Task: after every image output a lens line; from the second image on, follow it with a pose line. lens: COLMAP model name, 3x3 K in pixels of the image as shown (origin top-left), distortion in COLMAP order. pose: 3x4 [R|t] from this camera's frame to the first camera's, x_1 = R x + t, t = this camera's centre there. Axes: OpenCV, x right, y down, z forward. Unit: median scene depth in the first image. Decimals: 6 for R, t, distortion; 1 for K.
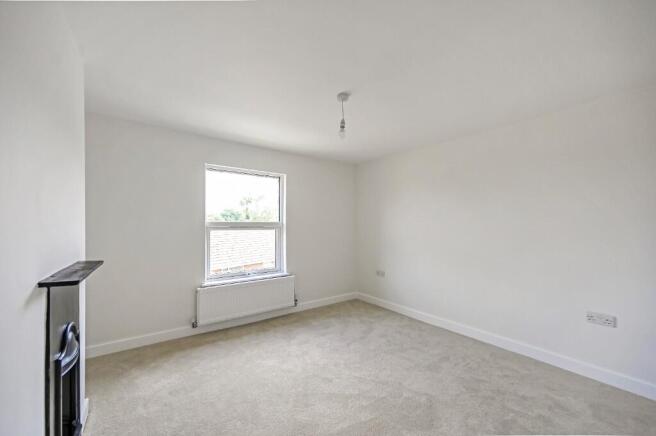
lens RADIAL K [[262.6, 0, 325.0], [0, 262.6, 215.7], [0, 0, 1]] dist [0.001035, 0.000035]
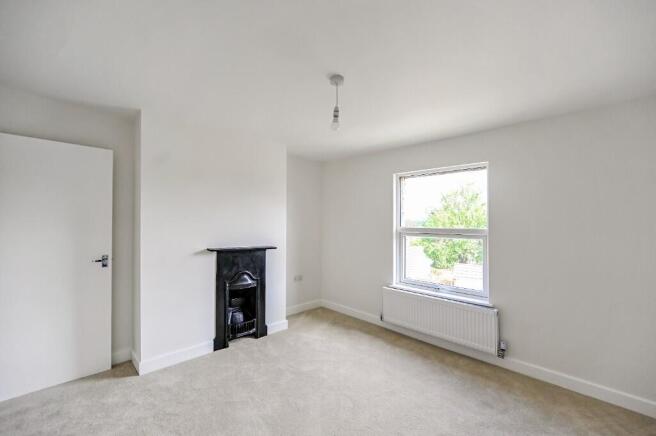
lens RADIAL K [[270.1, 0, 331.1], [0, 270.1, 215.1], [0, 0, 1]] dist [0.001914, 0.000168]
pose [[0.153352, -0.029716, -0.987725, 0.591307], [0.013436, 0.999518, -0.027985, -0.000804], [0.988080, -0.008980, 0.153677, 0.559865]]
